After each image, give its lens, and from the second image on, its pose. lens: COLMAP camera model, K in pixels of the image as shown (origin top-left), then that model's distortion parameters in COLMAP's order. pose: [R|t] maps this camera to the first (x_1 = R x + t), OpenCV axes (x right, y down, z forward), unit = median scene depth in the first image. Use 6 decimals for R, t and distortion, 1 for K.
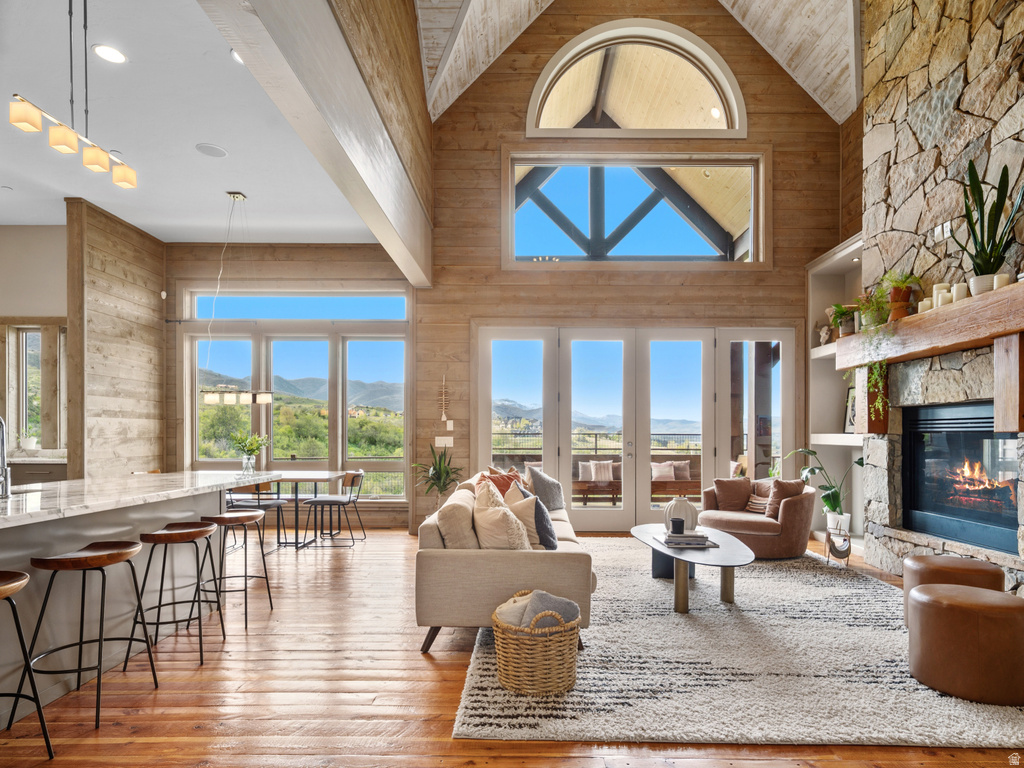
lens RADIAL K [[570.0, 0, 526.9], [0, 570.0, 412.1], [0, 0, 1]] dist [0.003829, 0.000604]
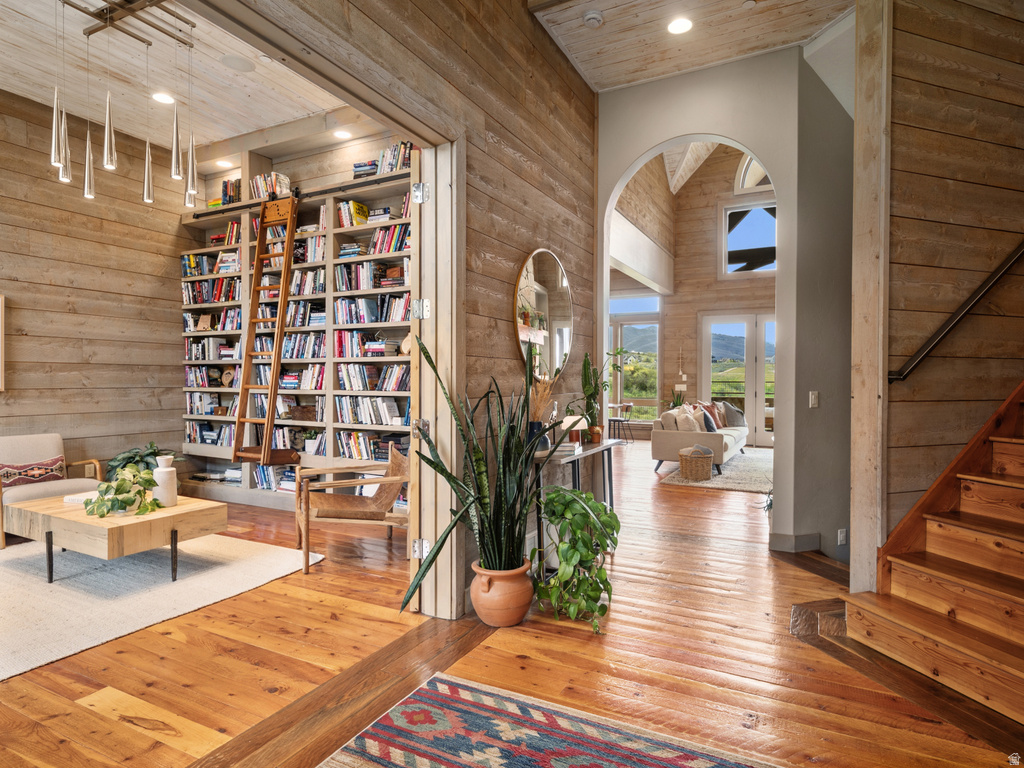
lens RADIAL K [[570.0, 0, 526.9], [0, 570.0, 412.1], [0, 0, 1]] dist [0.003829, 0.000604]
pose [[0.893448, 0.029521, -0.448196, 0.204401], [0.012923, 0.995735, 0.091347, -0.034626], [0.448981, -0.087406, 0.889256, -0.689918]]
